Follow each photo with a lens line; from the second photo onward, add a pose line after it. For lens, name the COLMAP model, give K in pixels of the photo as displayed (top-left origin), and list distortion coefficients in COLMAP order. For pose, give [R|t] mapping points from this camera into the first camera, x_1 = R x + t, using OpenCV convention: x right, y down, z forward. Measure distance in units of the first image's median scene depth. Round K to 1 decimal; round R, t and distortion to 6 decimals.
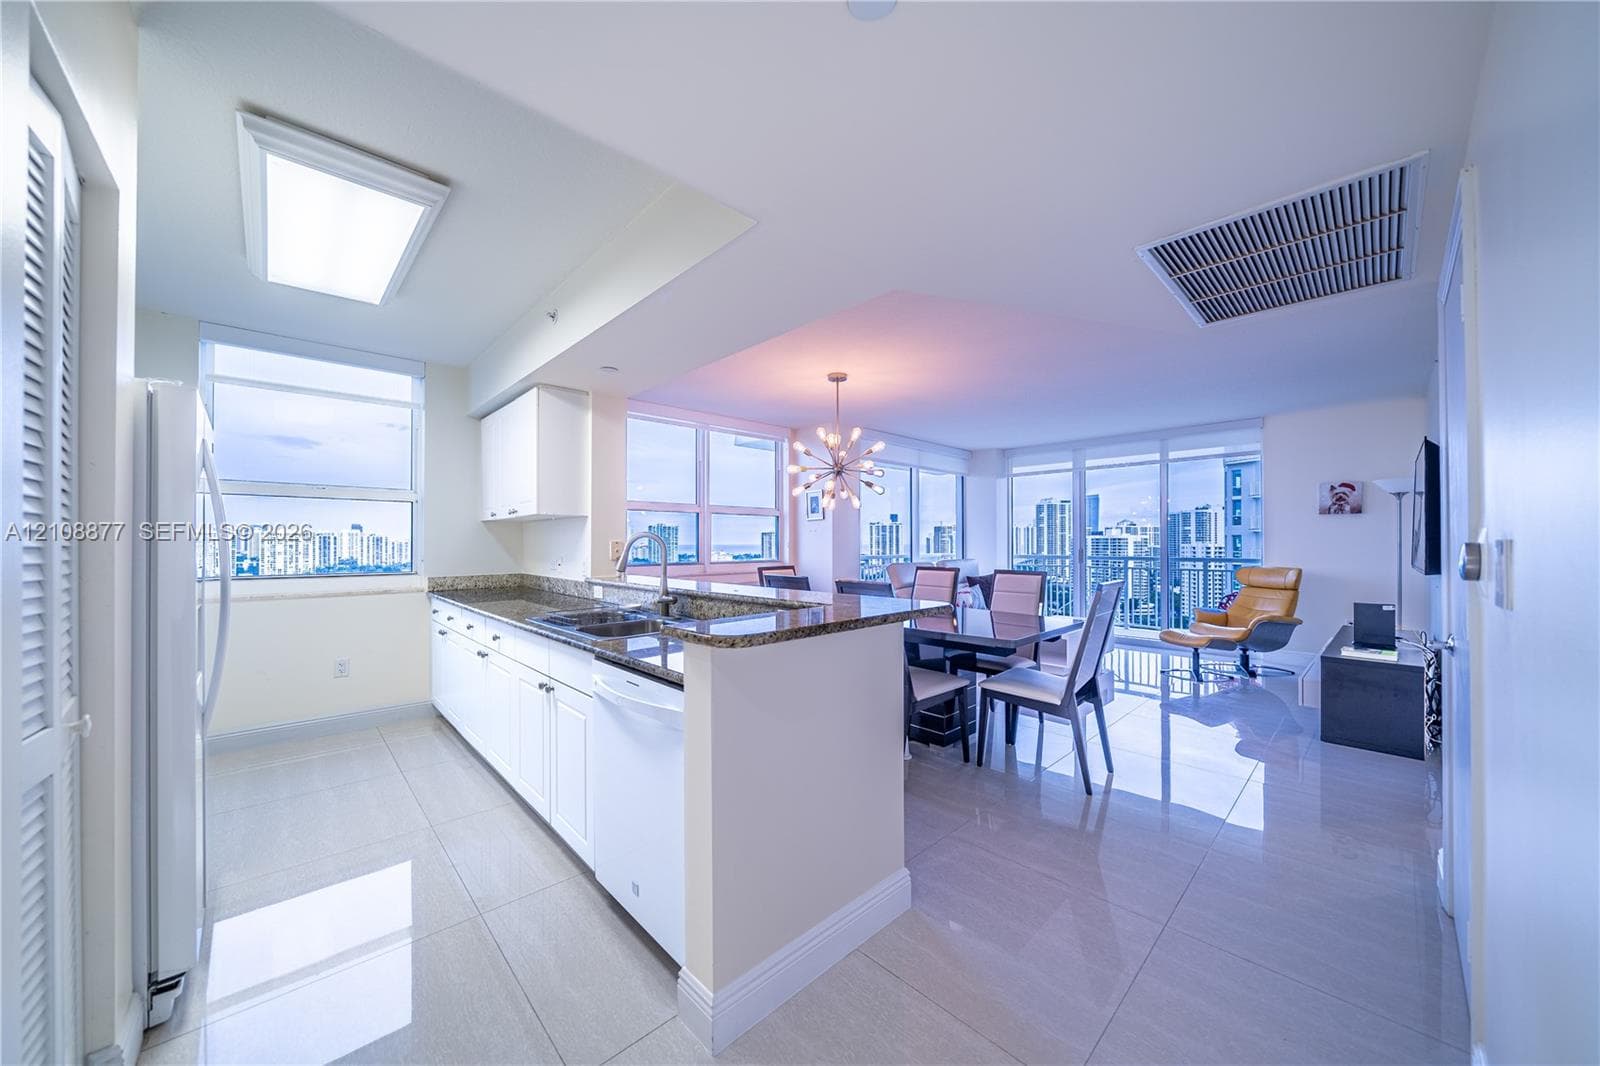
lens RADIAL K [[562.0, 0, 806.4], [0, 562.0, 541.0], [0, 0, 1]] dist [-0.005210, -0.000252]
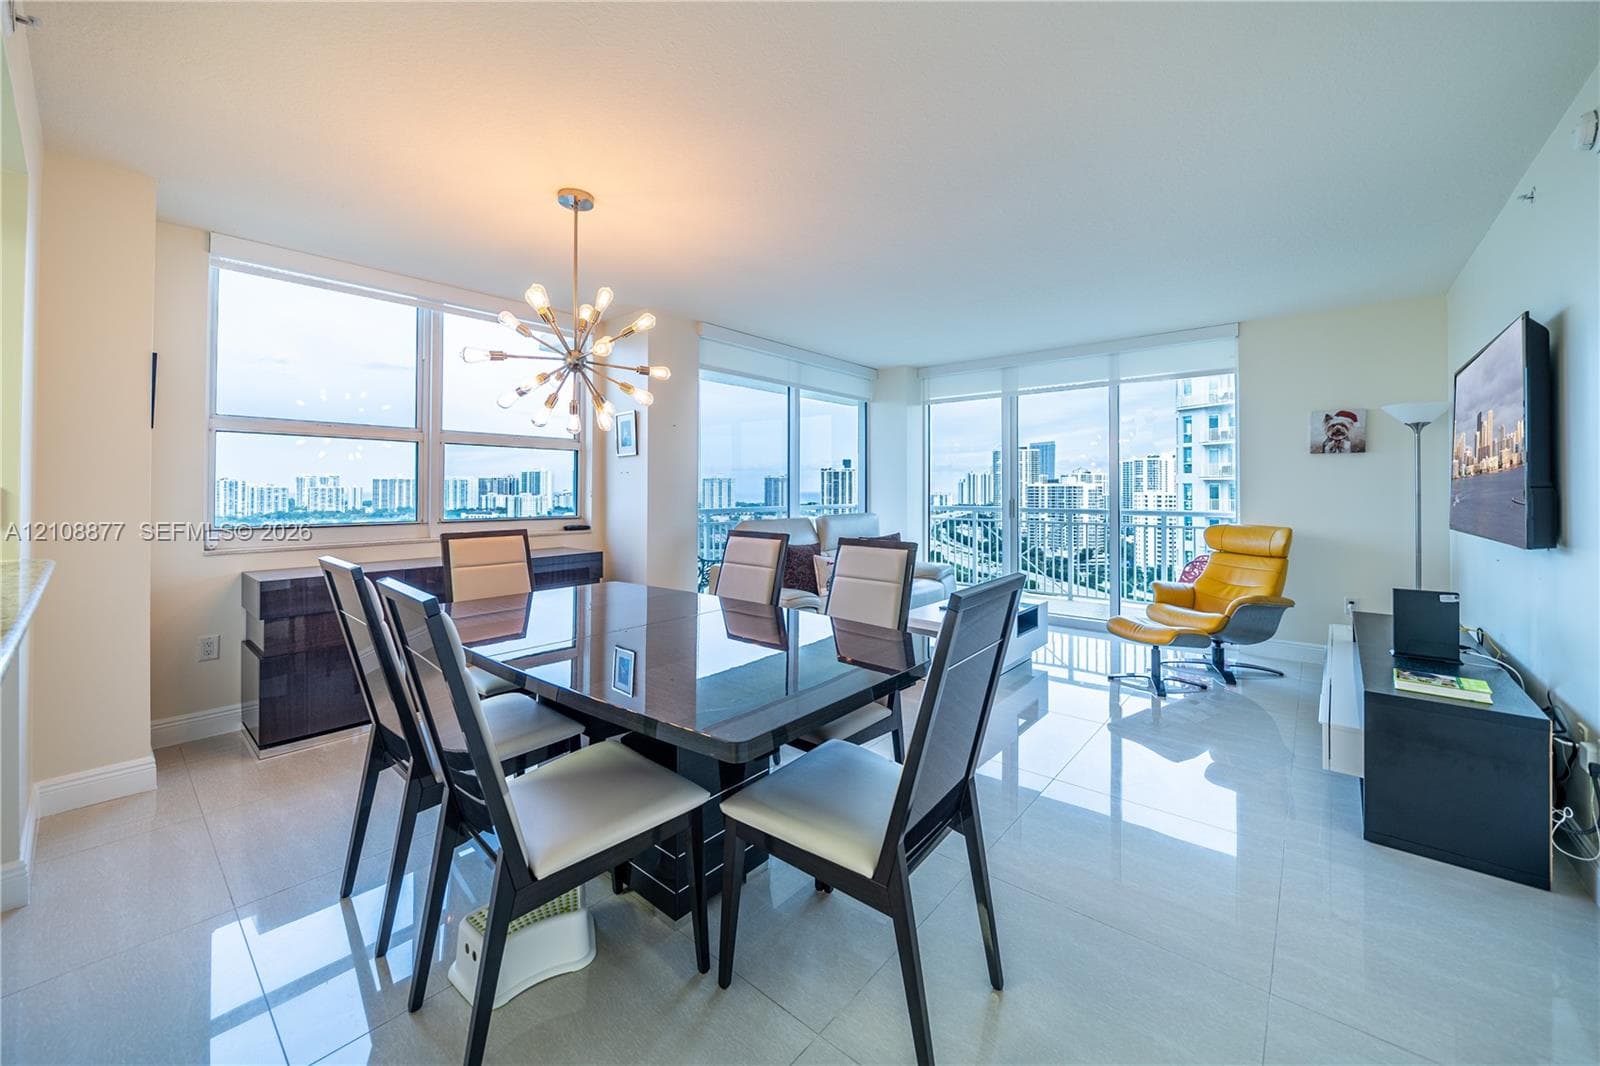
lens RADIAL K [[611.4, 0, 833.1], [0, 611.4, 484.9], [0, 0, 1]] dist [-0.005568, -0.000091]
pose [[0.991317, 0.004095, 0.131429, 0.198709], [-0.003336, 0.999976, -0.005992, 0.000080], [-0.131451, 0.005502, 0.991307, 0.302468]]
